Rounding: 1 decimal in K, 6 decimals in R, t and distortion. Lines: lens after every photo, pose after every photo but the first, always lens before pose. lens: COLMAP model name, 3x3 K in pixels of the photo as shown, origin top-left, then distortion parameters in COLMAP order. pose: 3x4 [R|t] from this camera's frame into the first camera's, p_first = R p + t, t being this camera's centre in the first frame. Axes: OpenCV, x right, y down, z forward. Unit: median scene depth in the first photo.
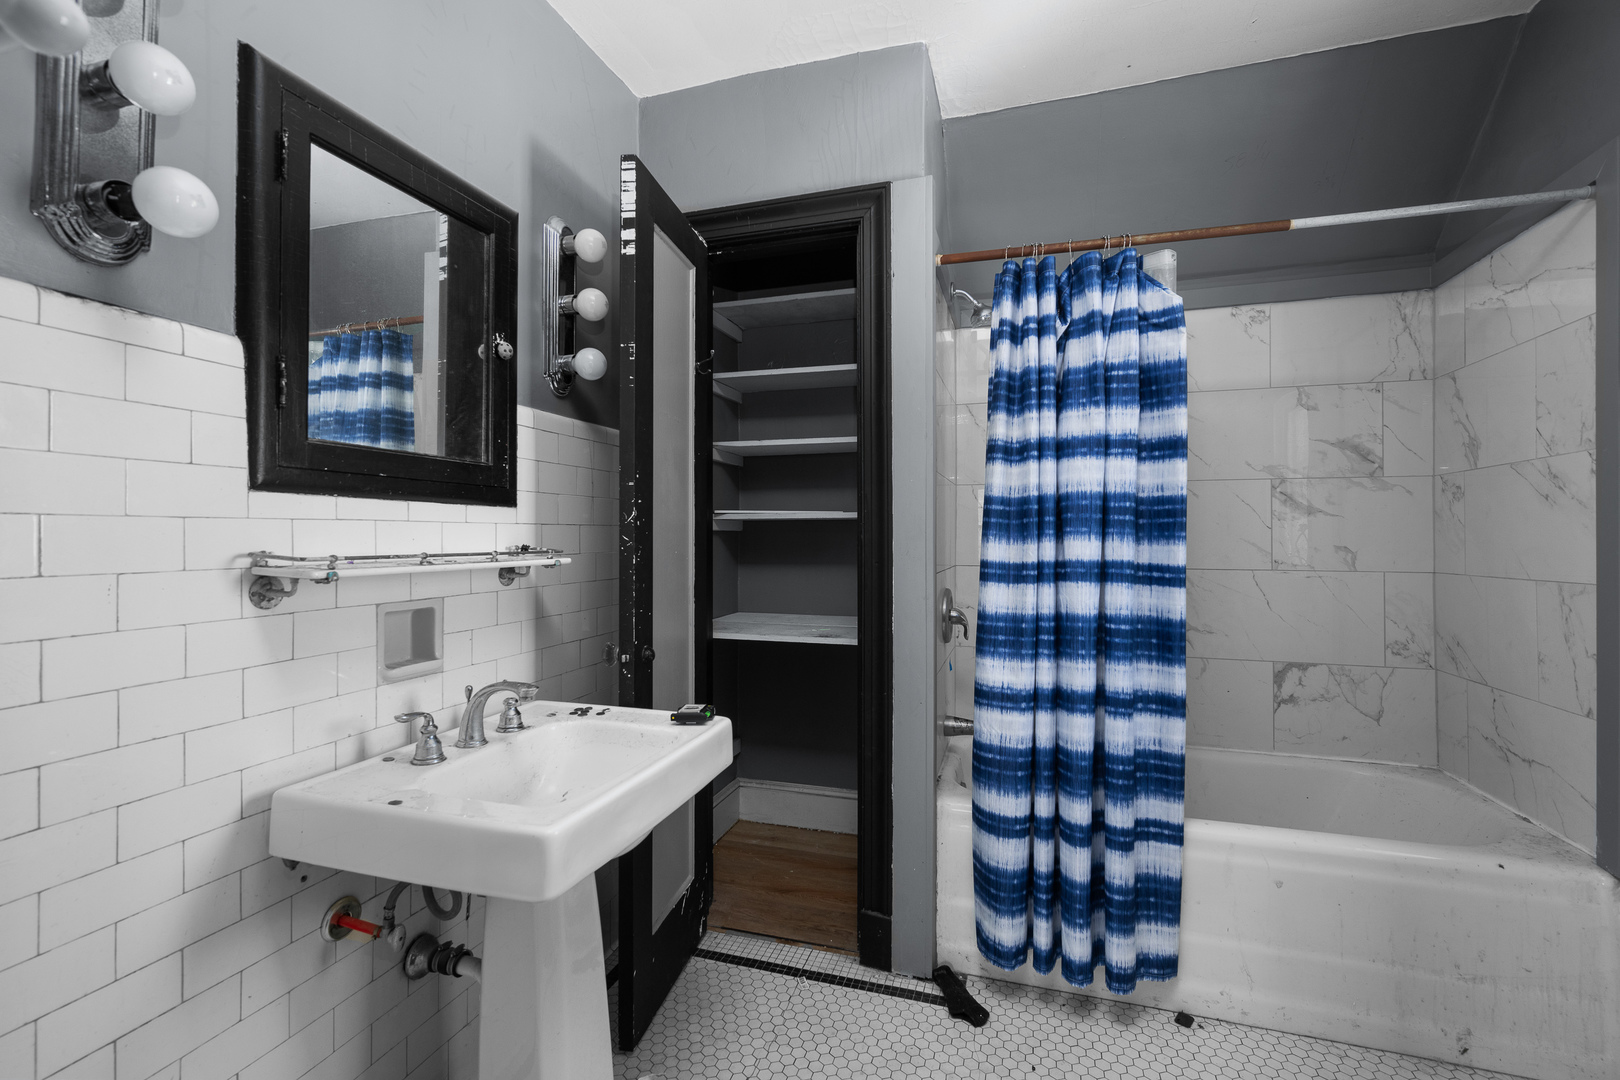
lens RADIAL K [[691.5, 0, 820.7], [0, 691.5, 537.5], [0, 0, 1]] dist [0.000212, 0.000036]
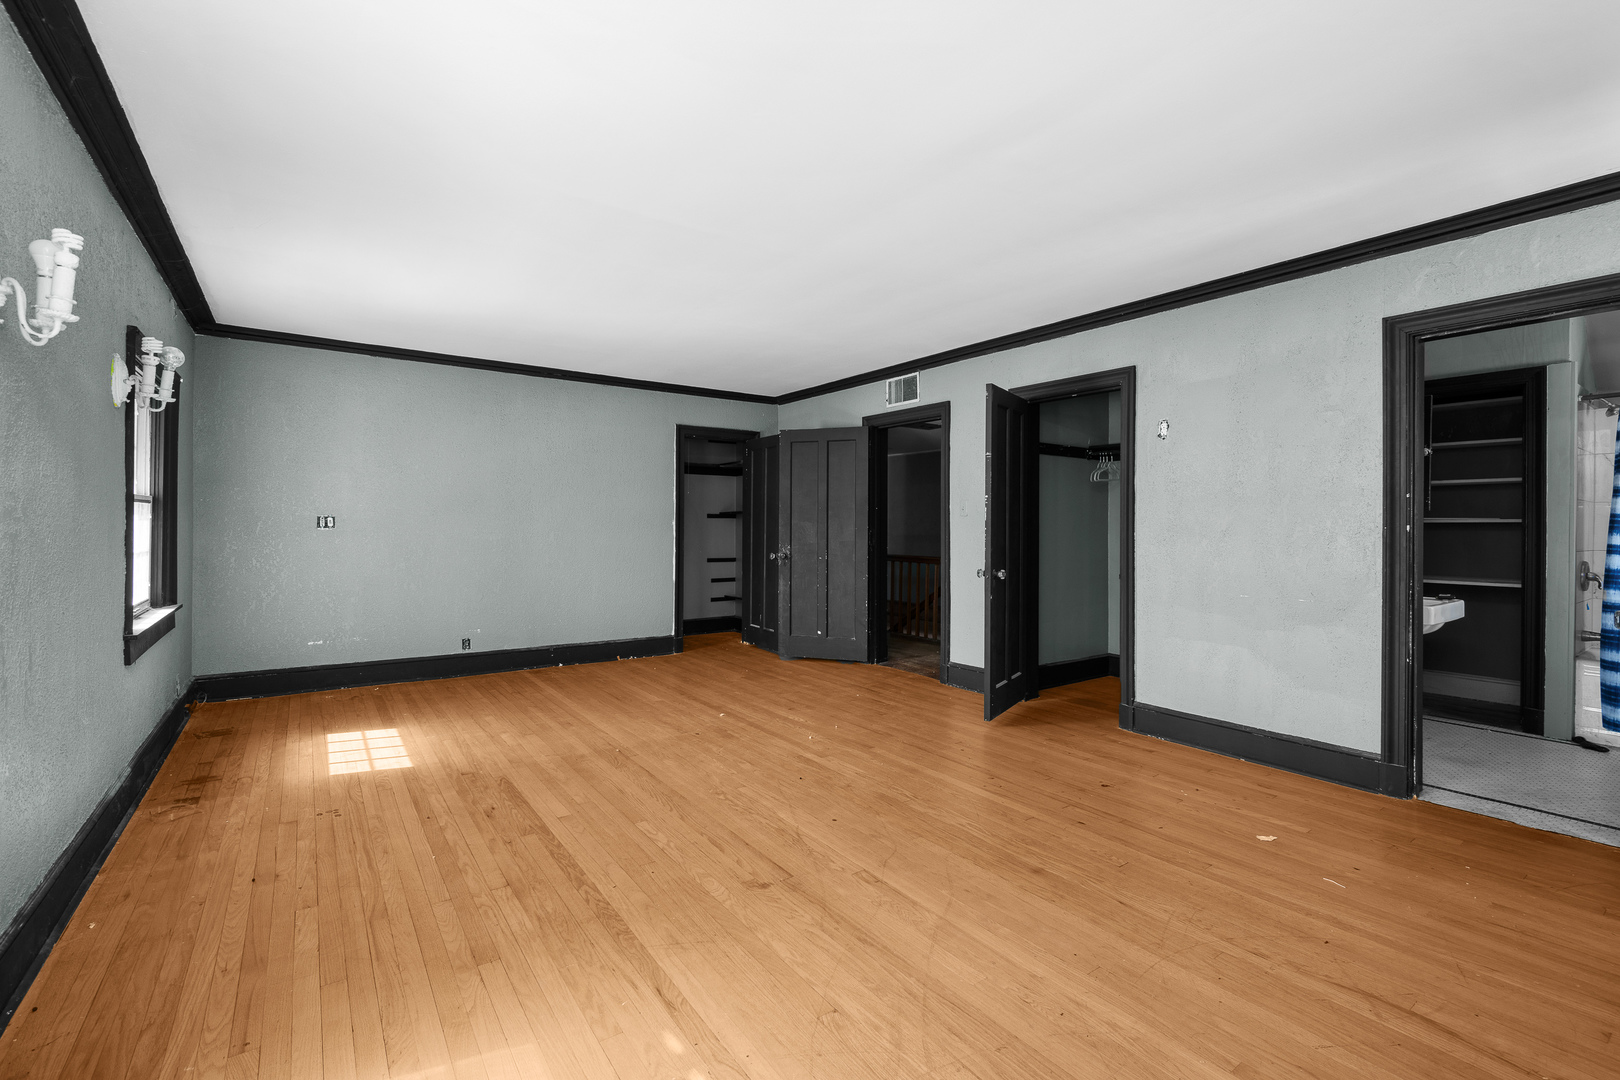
lens RADIAL K [[715.7, 0, 813.1], [0, 715.7, 522.6], [0, 0, 1]] dist [-0.001981, -0.000537]
pose [[0.794309, 0.005134, -0.607492, -0.353904], [-0.004524, 0.999987, 0.002535, -0.024717], [0.607497, 0.000735, 0.794322, -2.105067]]
